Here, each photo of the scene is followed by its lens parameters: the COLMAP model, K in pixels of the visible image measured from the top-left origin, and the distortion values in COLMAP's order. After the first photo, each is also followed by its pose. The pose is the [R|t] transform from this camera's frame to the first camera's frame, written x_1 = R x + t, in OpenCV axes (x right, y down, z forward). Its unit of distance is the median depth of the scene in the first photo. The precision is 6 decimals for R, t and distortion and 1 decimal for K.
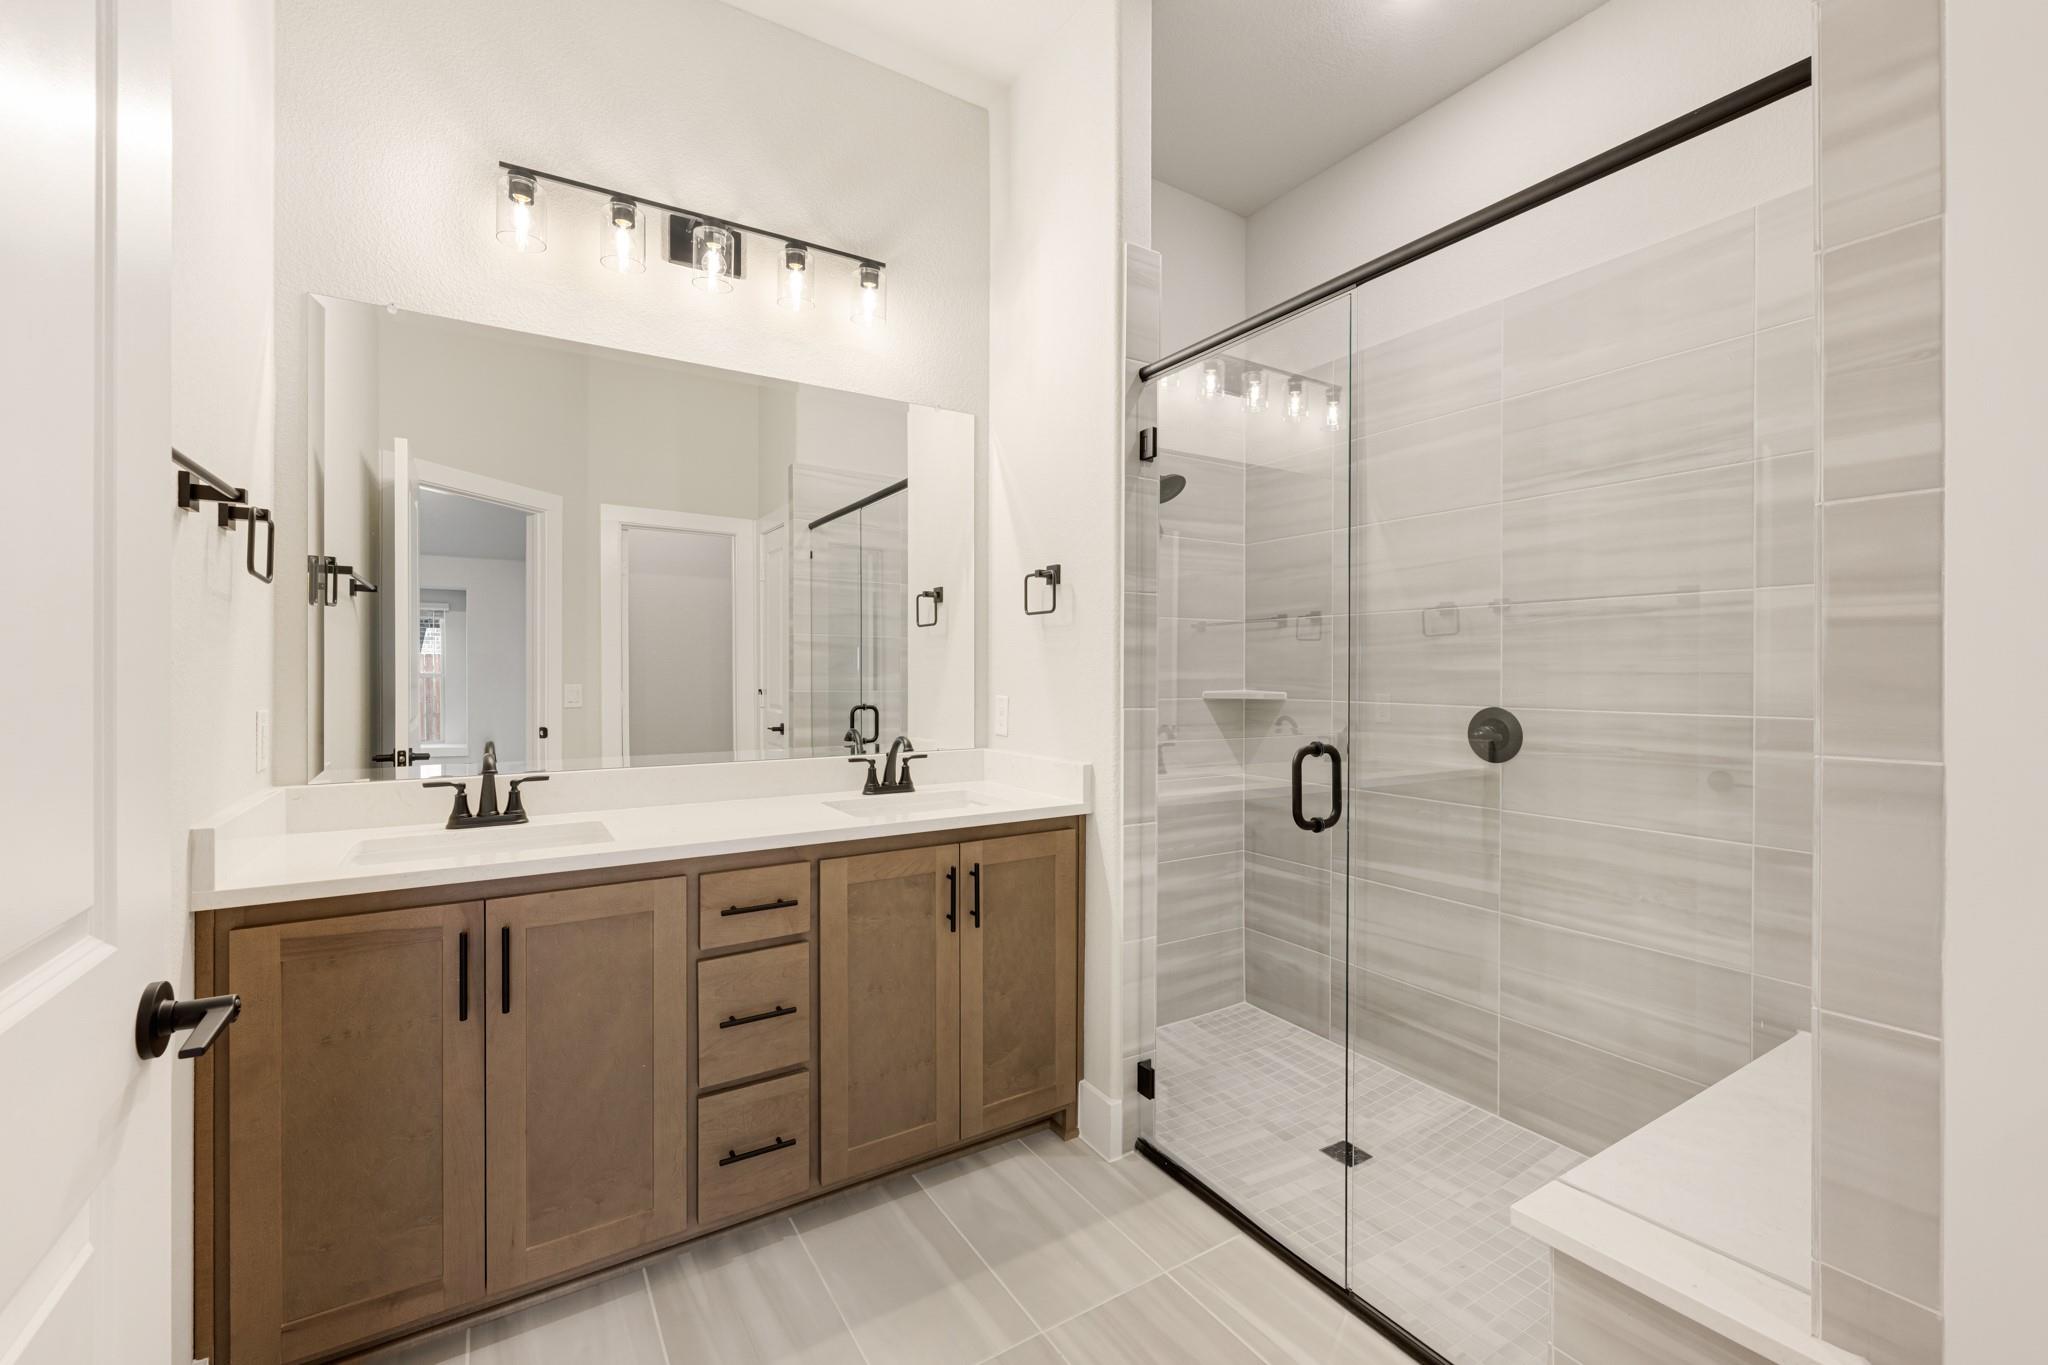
lens RADIAL K [[822.4, 0, 1015.0], [0, 822.4, 677.6], [0, 0, 1]] dist [-0.001172, 0.000150]
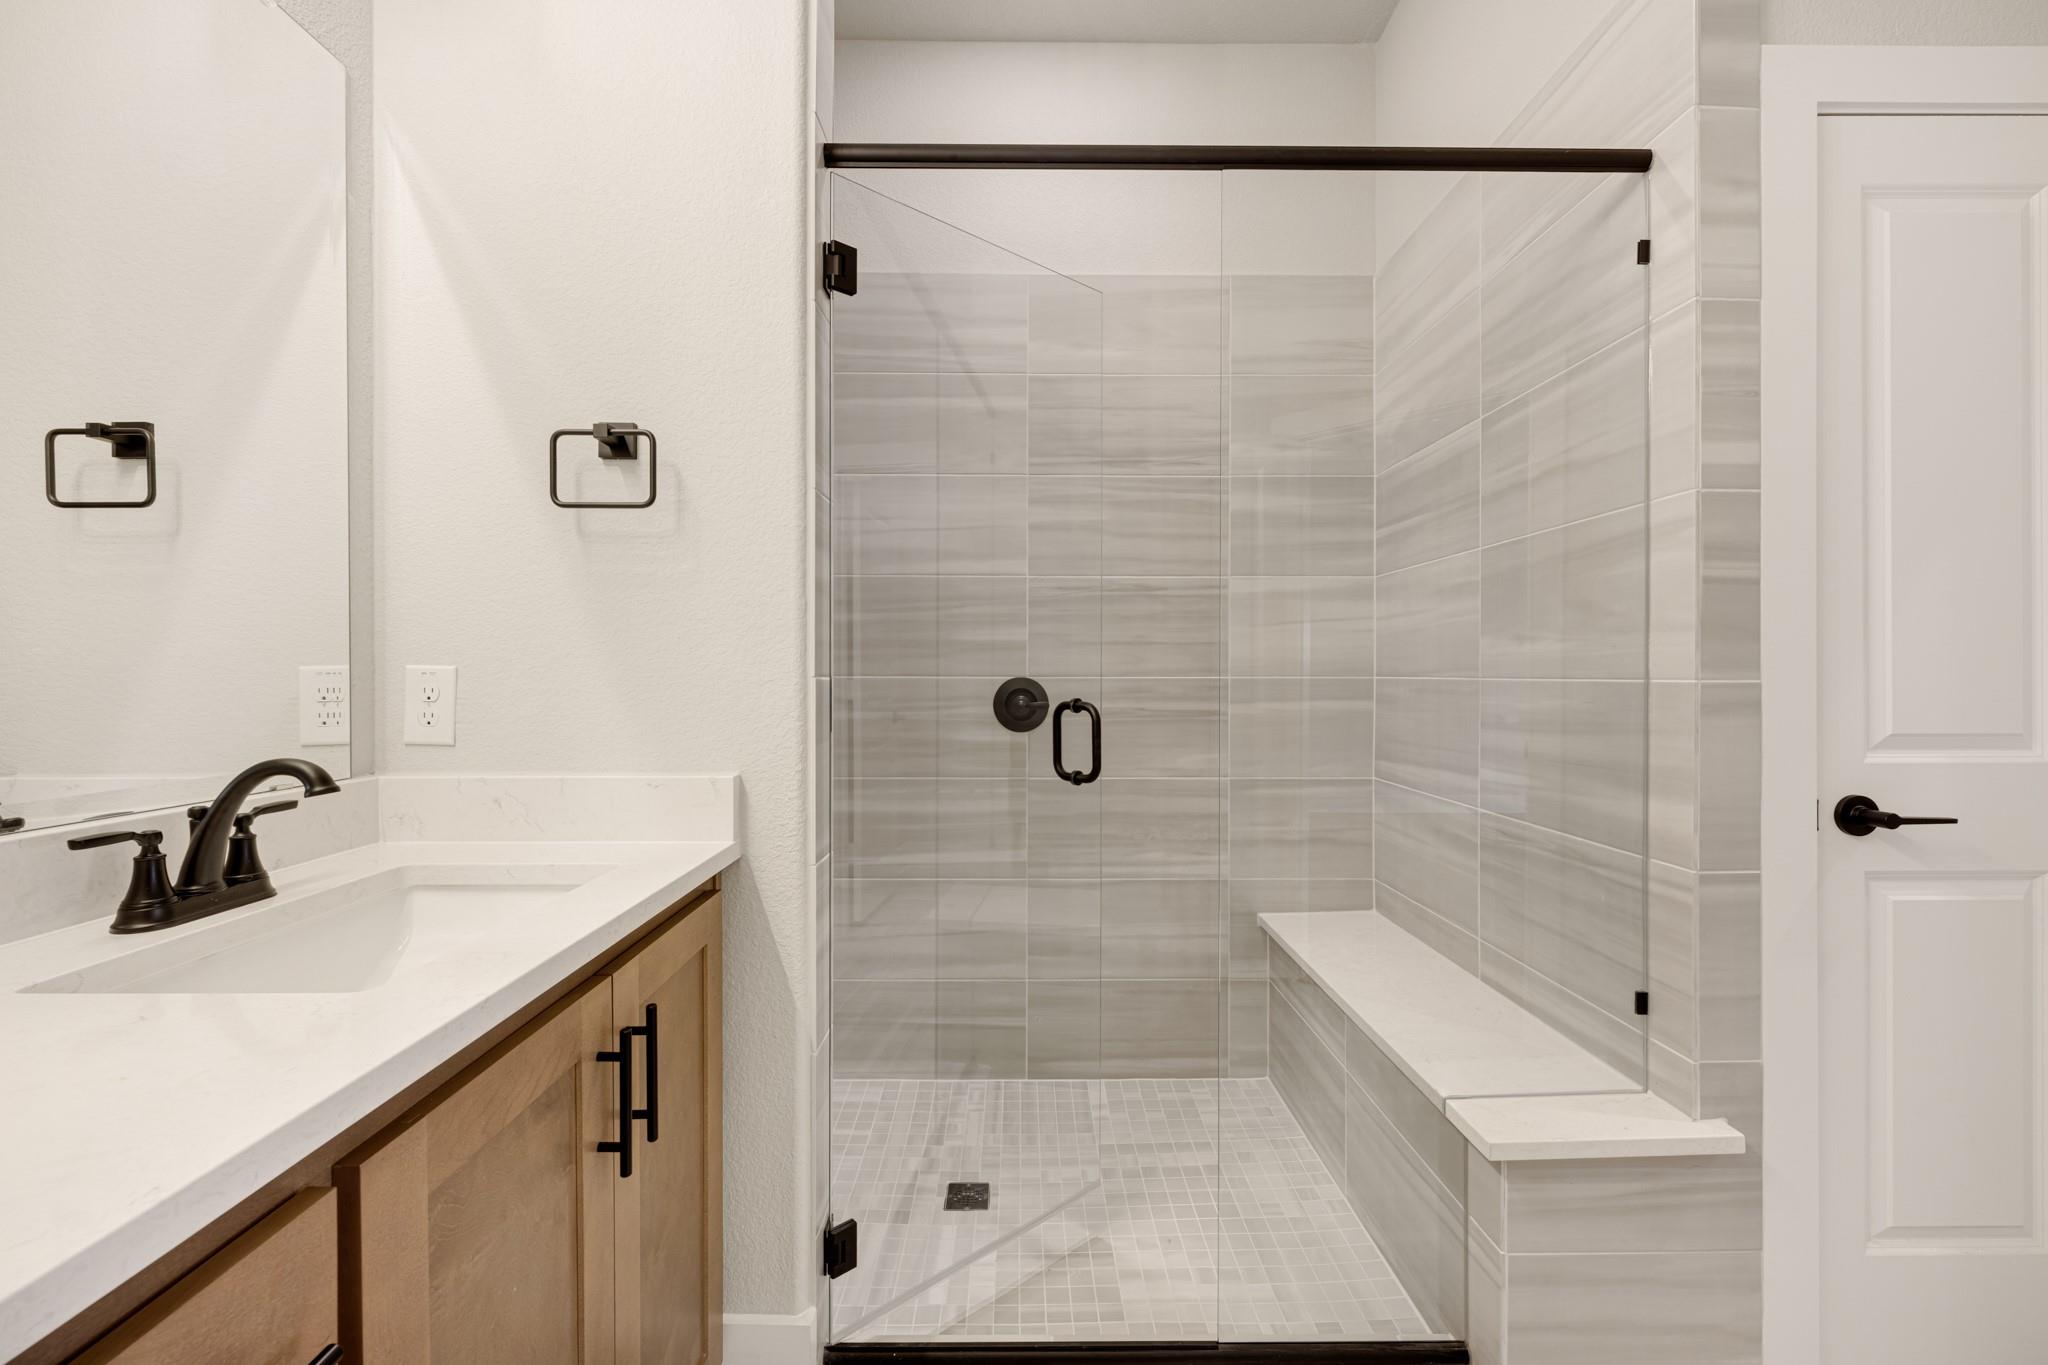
lens RADIAL K [[822.4, 0, 1019.8], [0, 822.4, 678.4], [0, 0, 1]] dist [-0.001172, 0.000150]
pose [[0.528048, -0.008938, 0.849168, -0.313785], [0.003614, 0.999959, 0.008279, 0.033559], [-0.849207, -0.001303, 0.528059, 0.536641]]
